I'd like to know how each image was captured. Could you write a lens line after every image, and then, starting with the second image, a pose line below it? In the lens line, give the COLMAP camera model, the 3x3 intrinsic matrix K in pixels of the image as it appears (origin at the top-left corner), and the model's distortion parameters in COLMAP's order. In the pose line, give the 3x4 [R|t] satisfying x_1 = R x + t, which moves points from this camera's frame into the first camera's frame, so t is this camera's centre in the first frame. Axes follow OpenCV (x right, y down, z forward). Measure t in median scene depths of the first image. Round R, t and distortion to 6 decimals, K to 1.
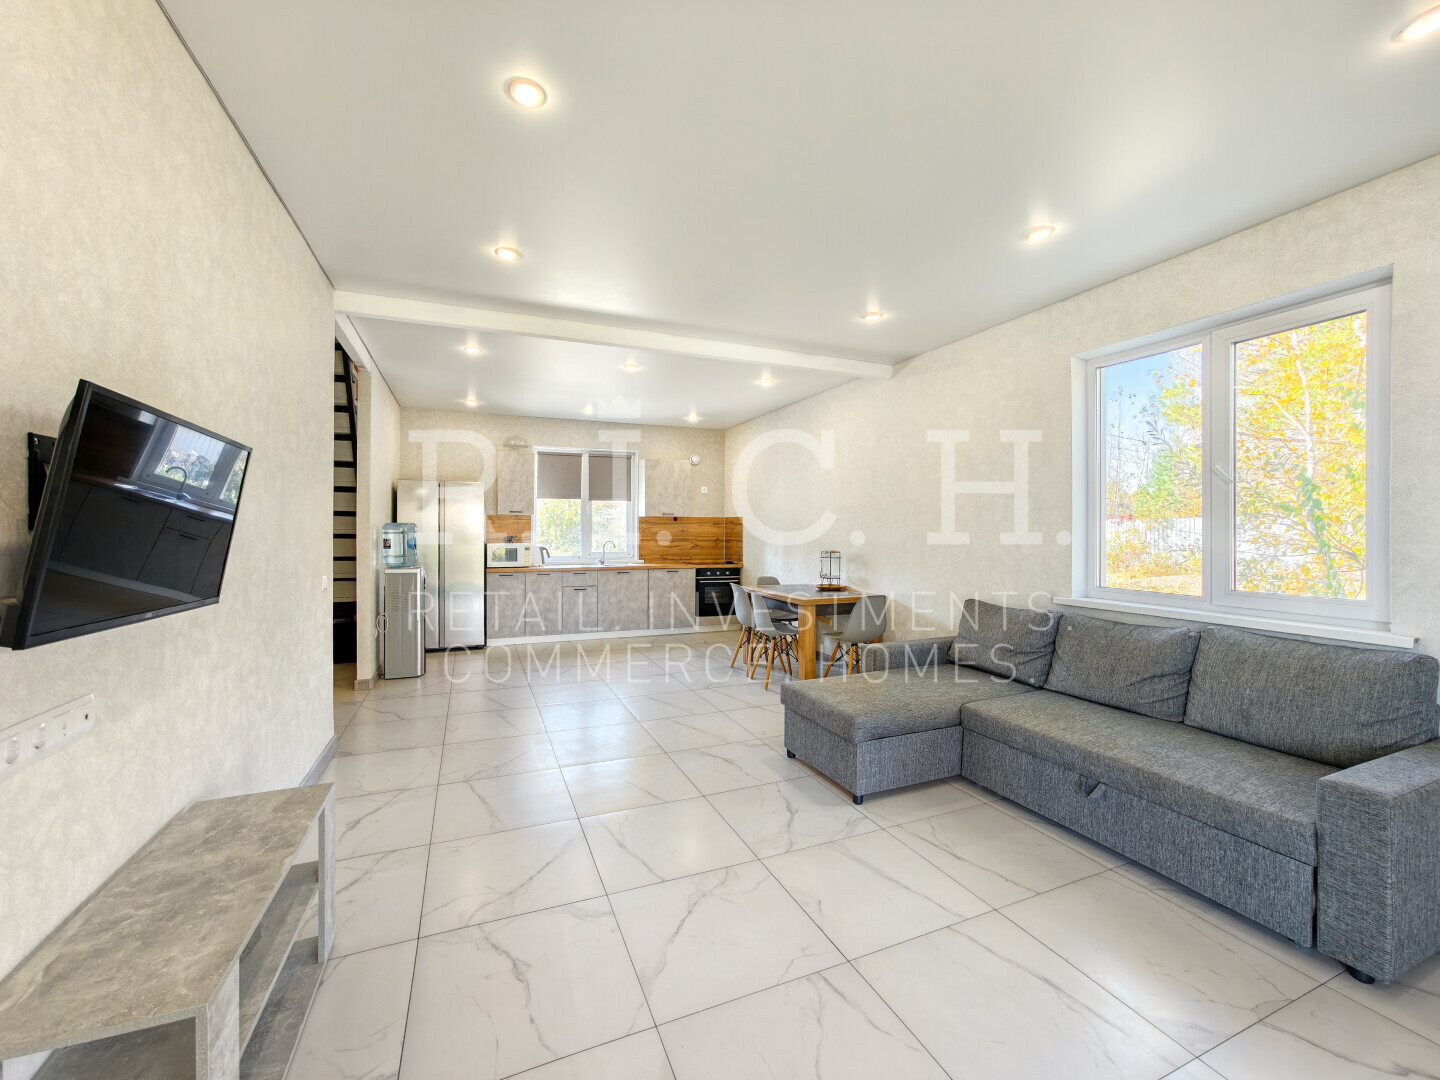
lens RADIAL K [[591.7, 0, 716.4], [0, 591.7, 524.0], [0, 0, 1]] dist [-0.020037, 0.000226]
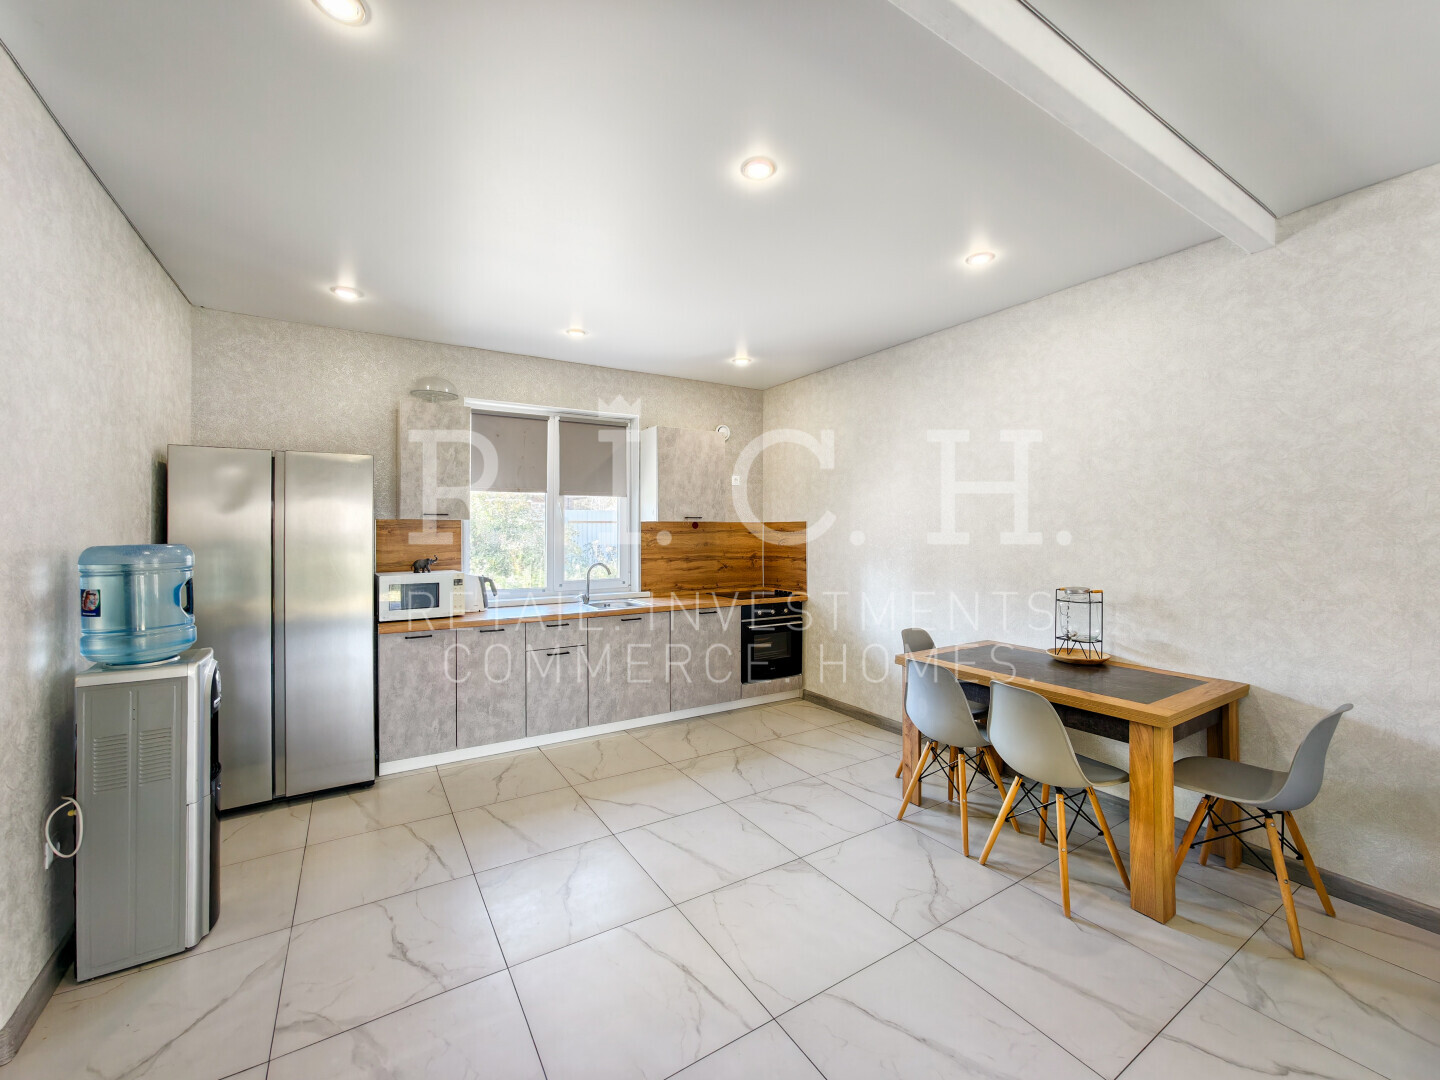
lens RADIAL K [[591.7, 0, 716.4], [0, 591.7, 524.0], [0, 0, 1]] dist [-0.020037, 0.000226]
pose [[0.987374, -0.001340, 0.158398, -0.164561], [0.001626, 0.999997, -0.001677, -0.009686], [-0.158396, 0.001914, 0.987374, 0.410118]]
